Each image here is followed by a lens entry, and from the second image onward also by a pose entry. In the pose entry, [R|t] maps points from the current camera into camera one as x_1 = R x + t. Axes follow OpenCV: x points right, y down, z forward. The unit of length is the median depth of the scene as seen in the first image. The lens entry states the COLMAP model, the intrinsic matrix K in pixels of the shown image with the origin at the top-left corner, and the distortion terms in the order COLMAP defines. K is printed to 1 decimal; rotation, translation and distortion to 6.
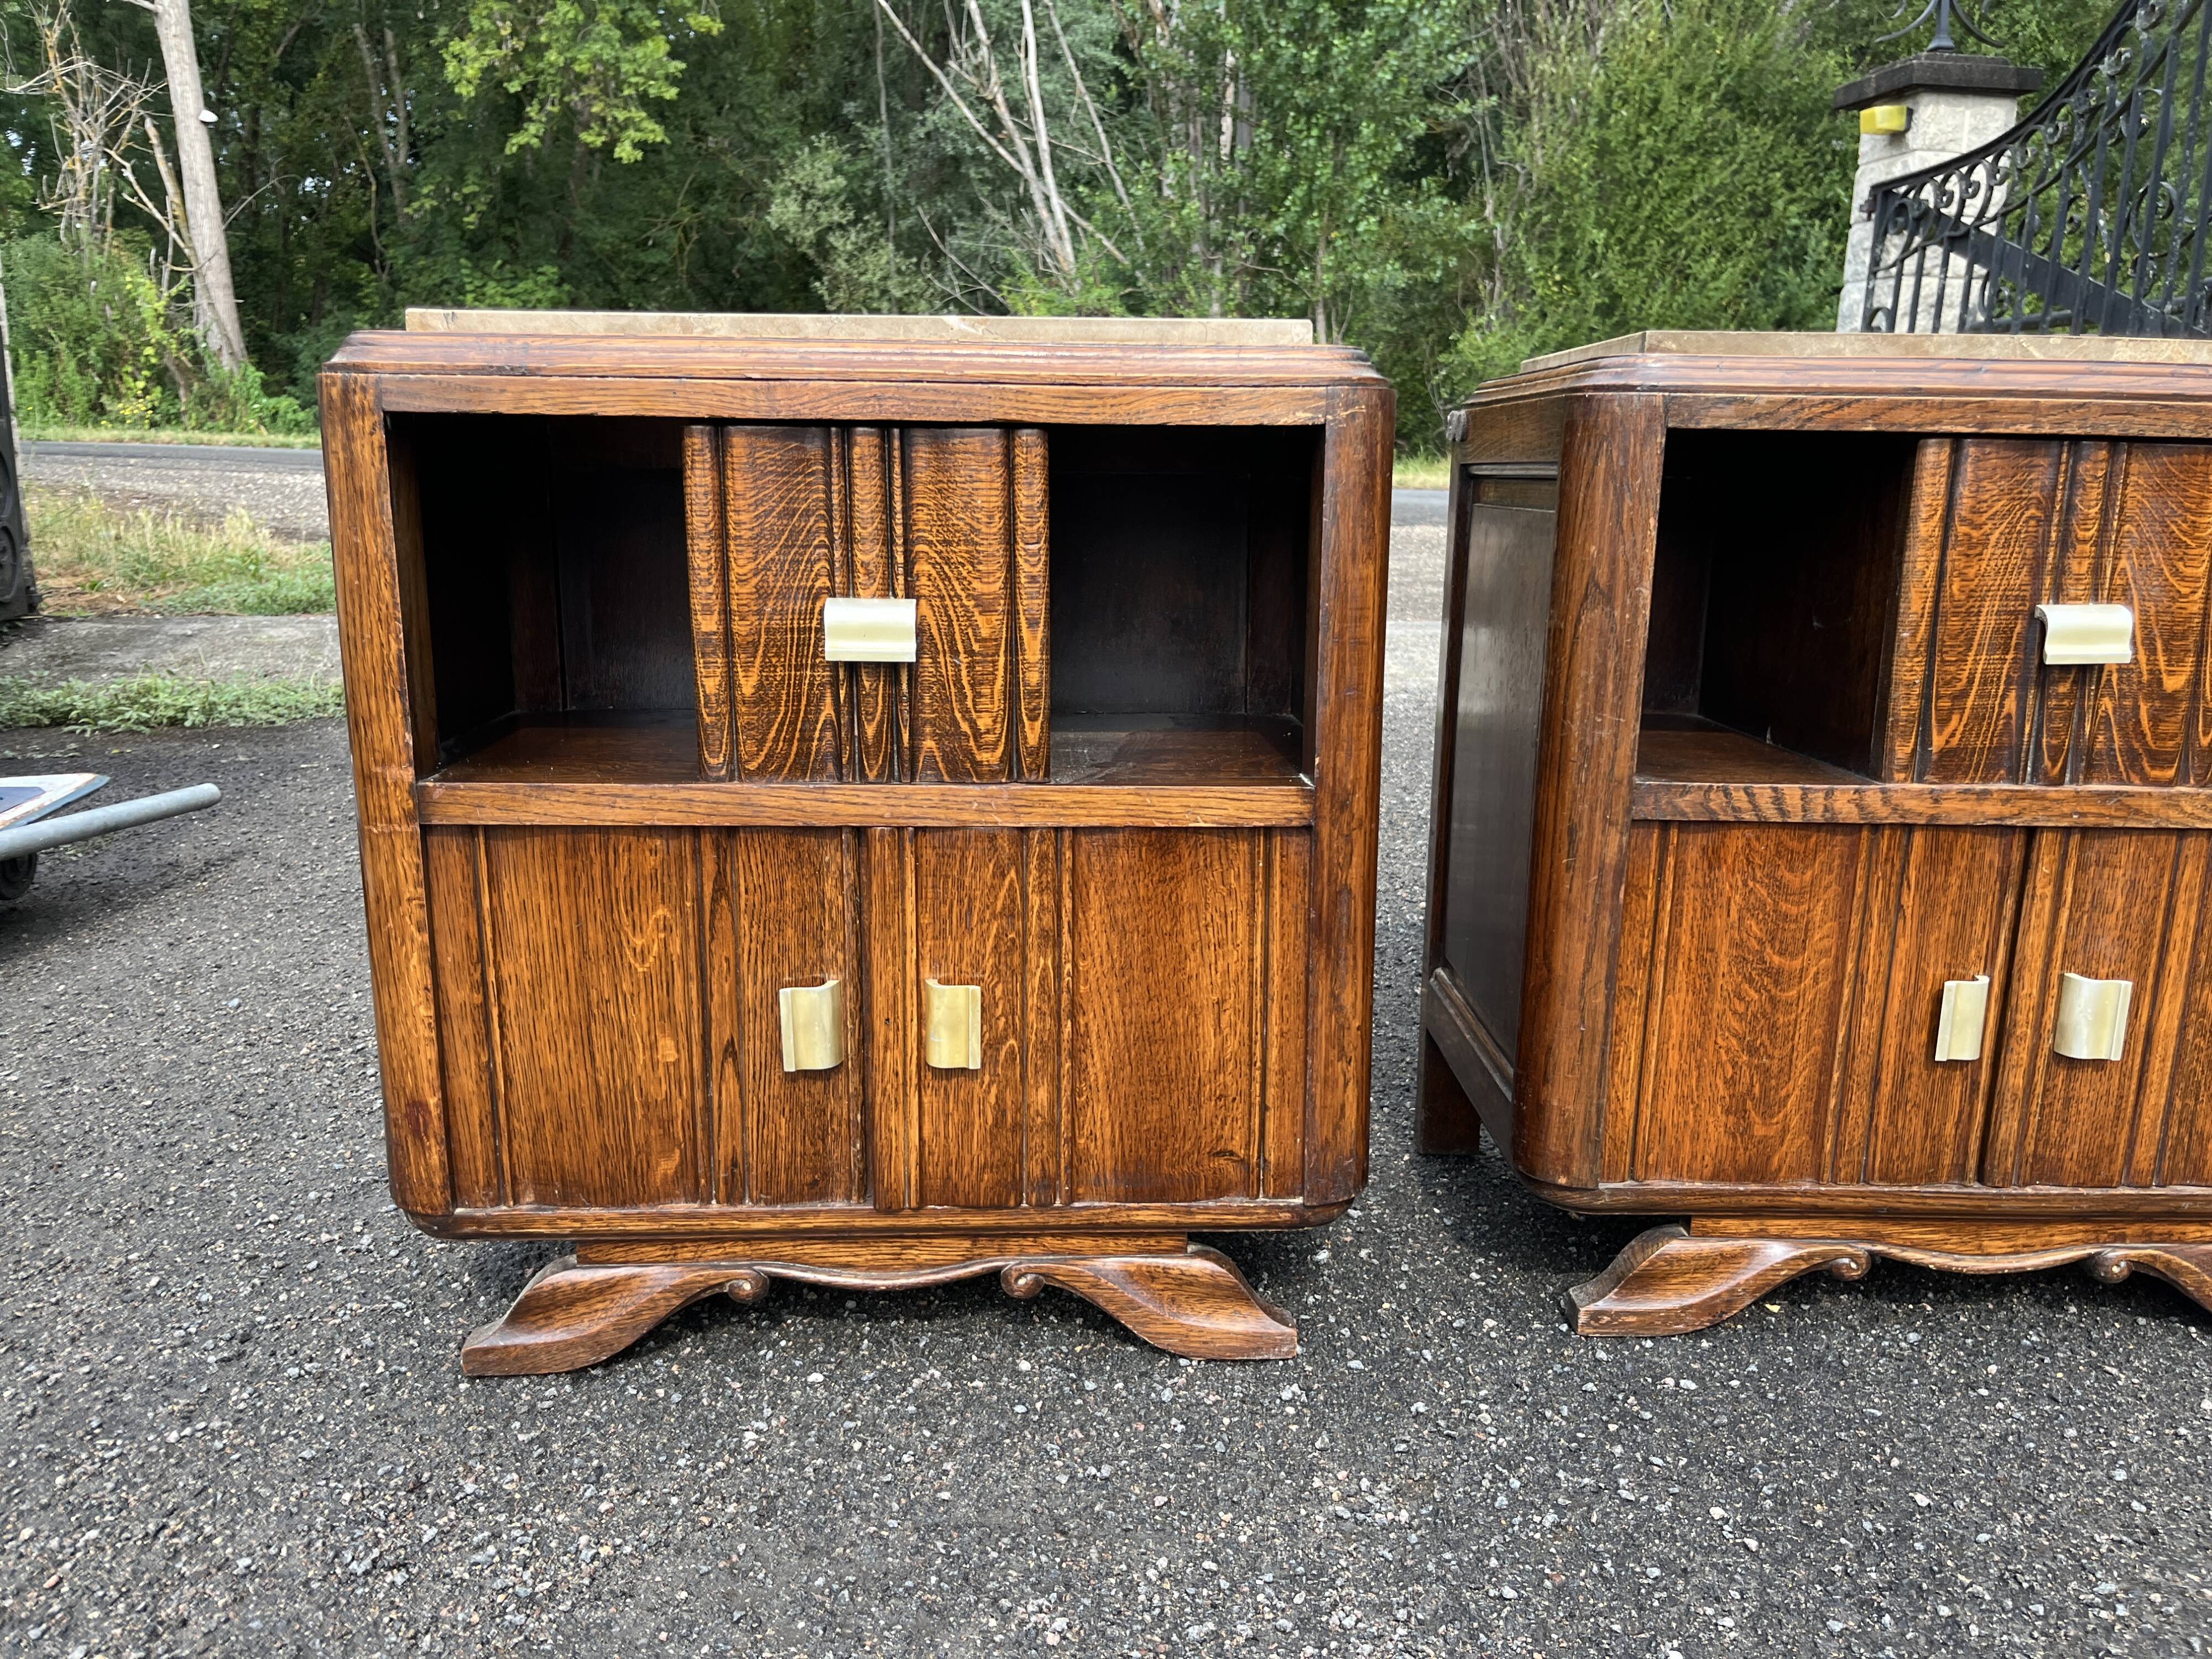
lens RADIAL K [[1668.8, 0, 1120.3], [0, 1668.8, 818.1], [0, 0, 1]] dist [0.050820, -0.060707]
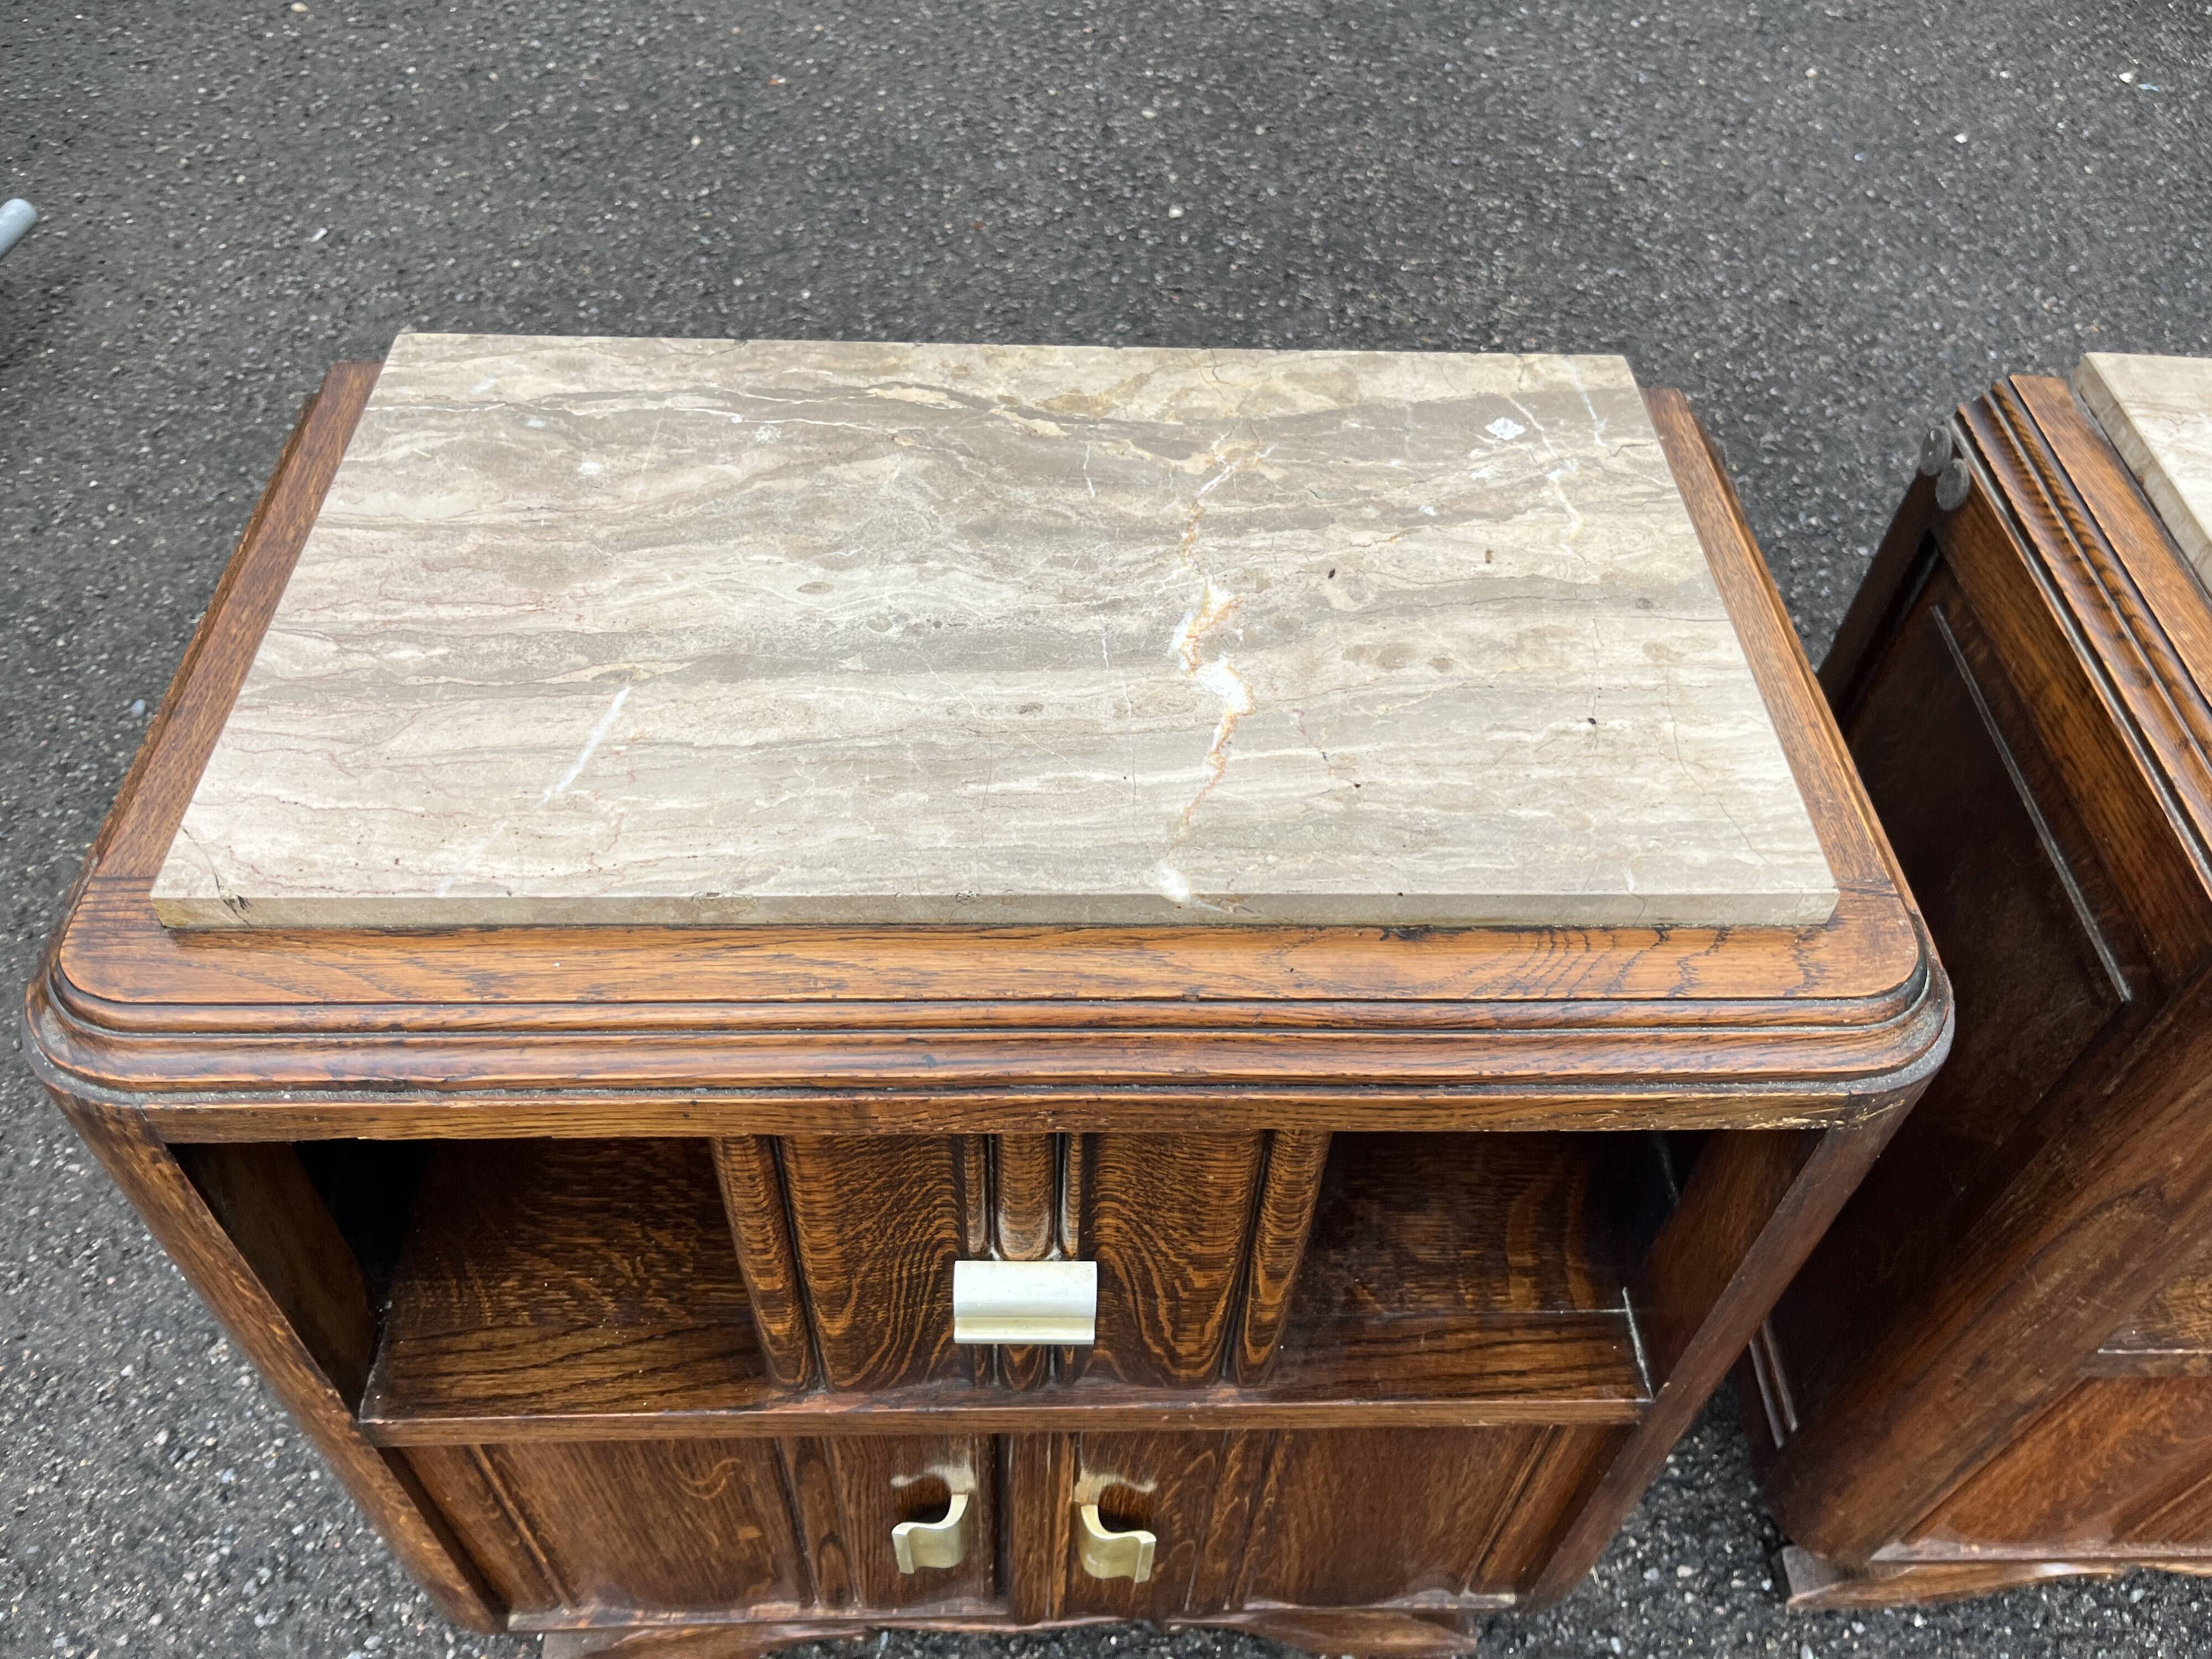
lens RADIAL K [[1694.2, 0, 1142.4], [0, 1694.2, 770.7], [0, 0, 1]] dist [0.065086, -0.111246]
pose [[0.998710, 0.043613, 0.026020, -0.122306], [-0.050678, 0.822516, 0.566480, -0.610288], [0.003304, -0.567067, 0.823665, 0.544145]]
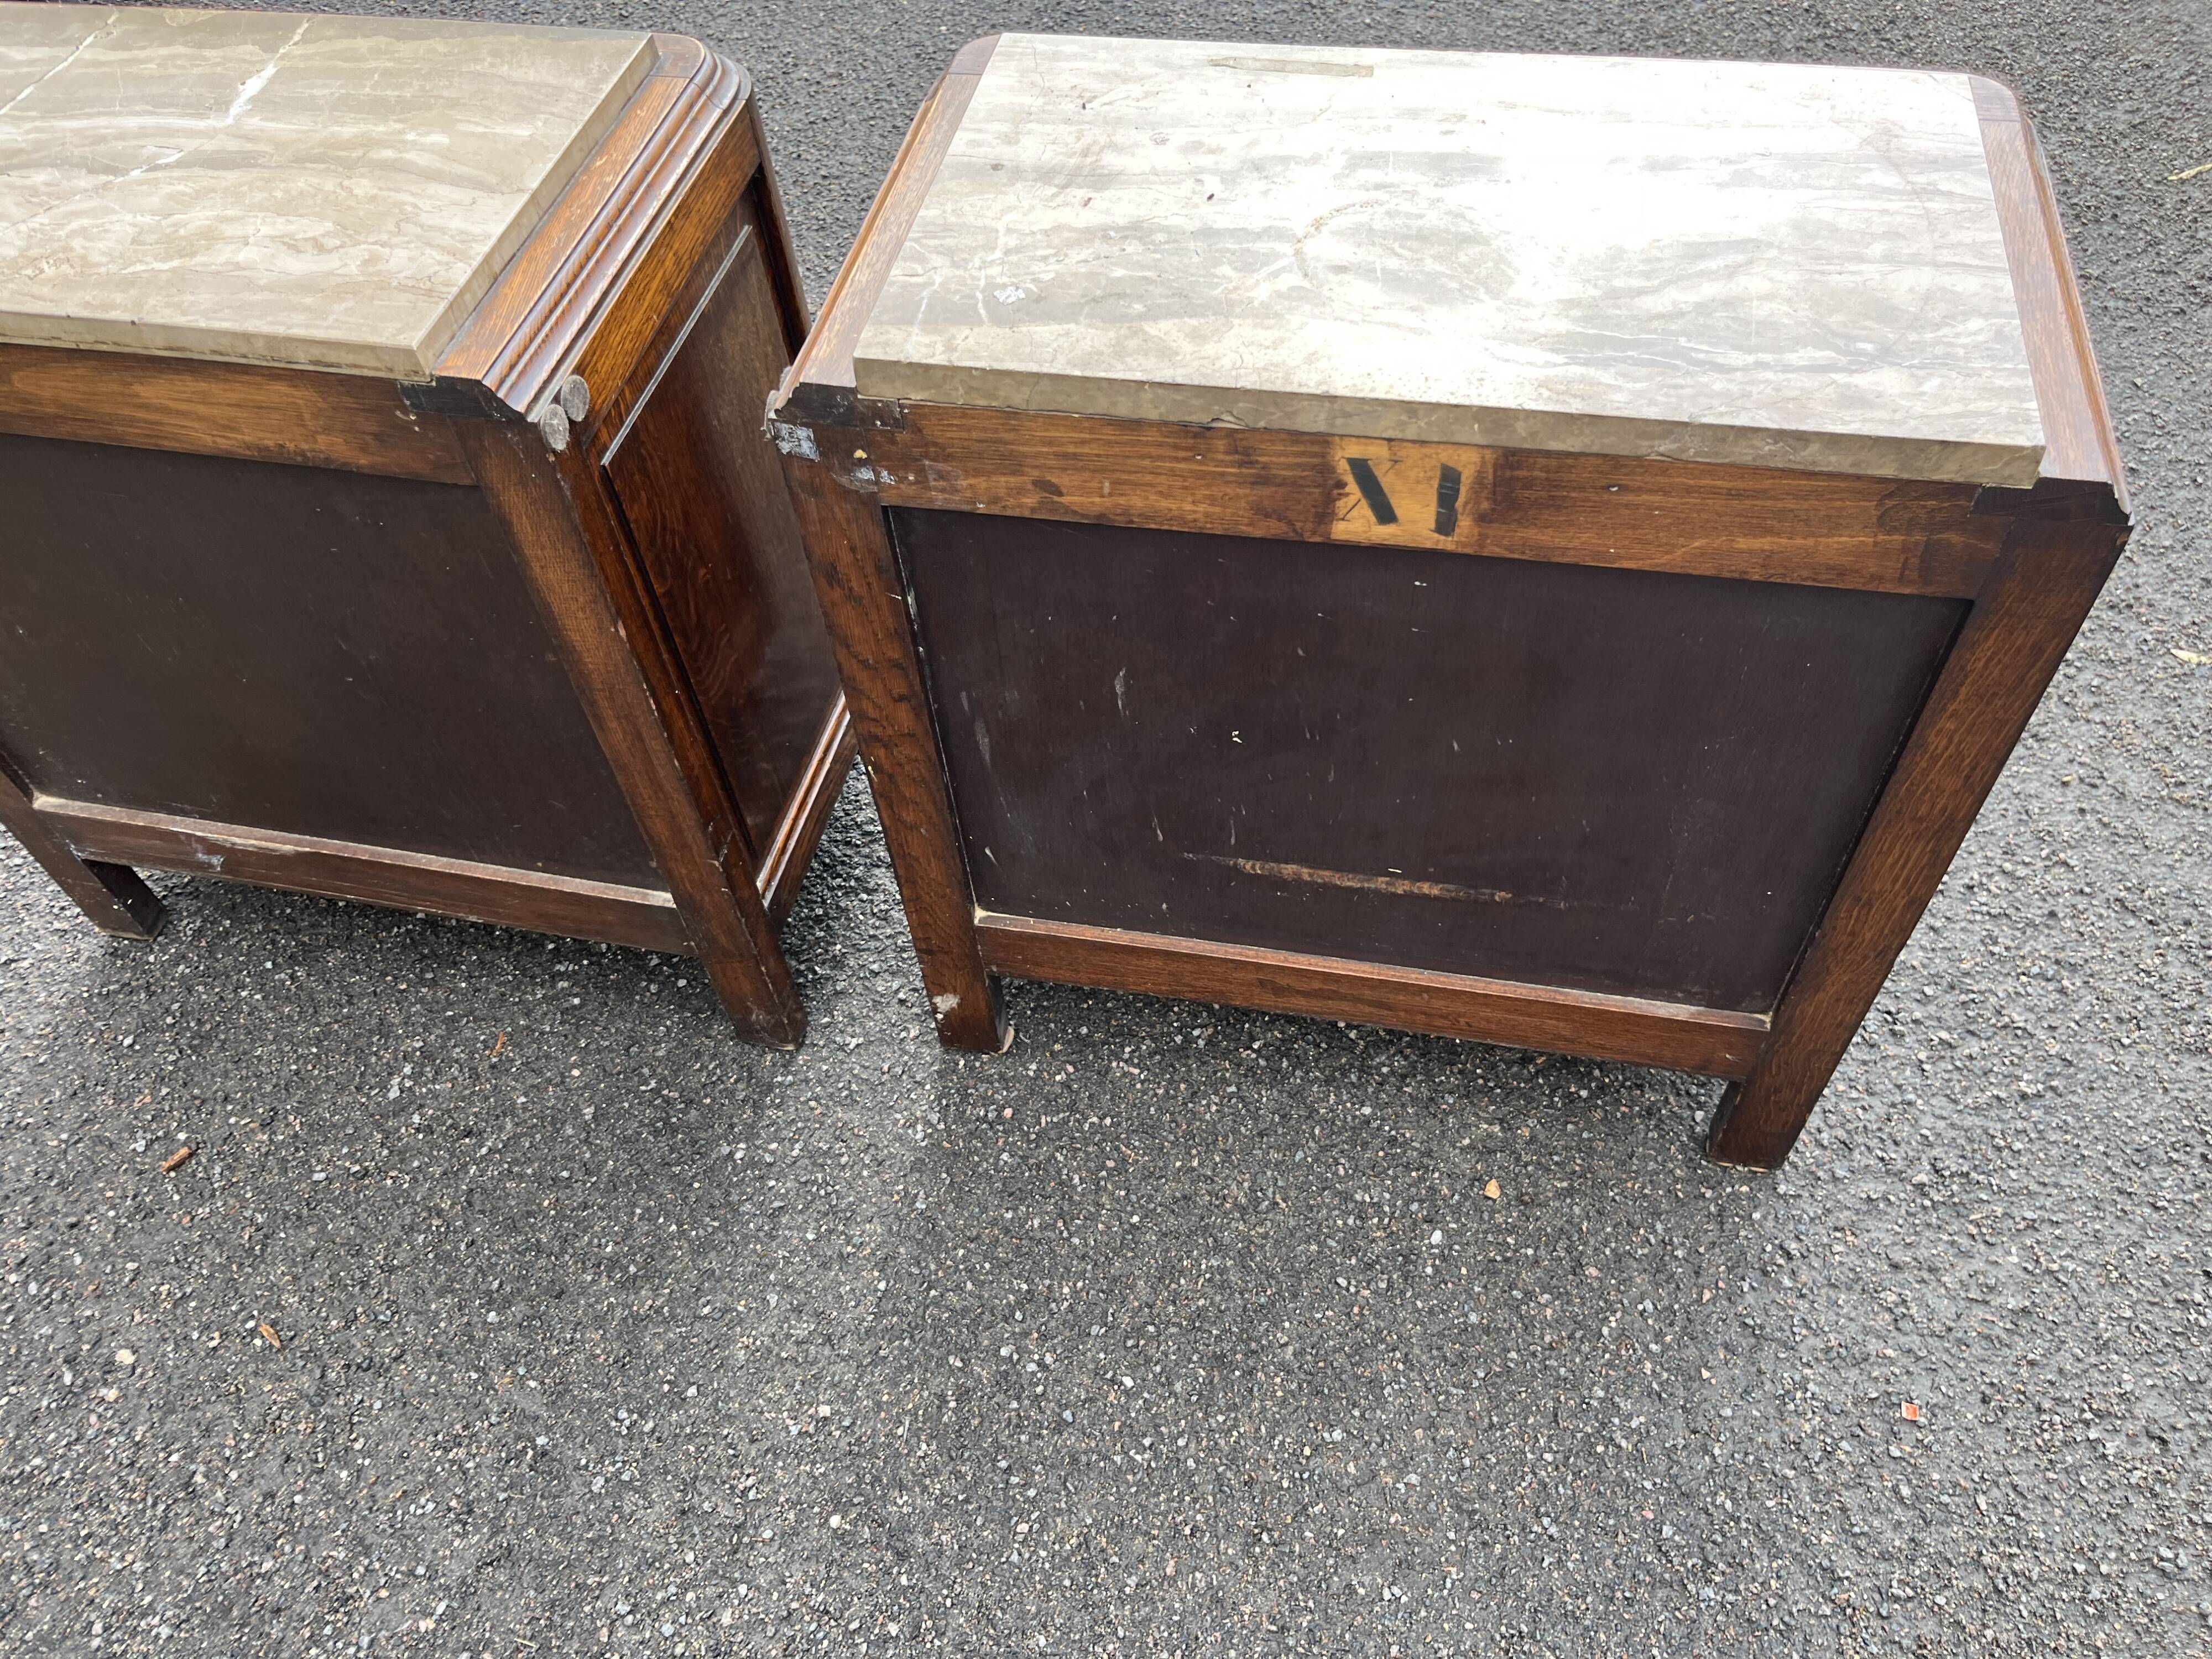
lens RADIAL K [[1675.6, 0, 1145.2], [0, 1675.6, 794.2], [0, 0, 1]] dist [0.068049, -0.085642]
pose [[-0.969221, -0.156420, 0.190112, -0.213234], [0.104807, 0.436585, 0.893537, -0.941194], [-0.222767, 0.885960, -0.406754, 1.711436]]
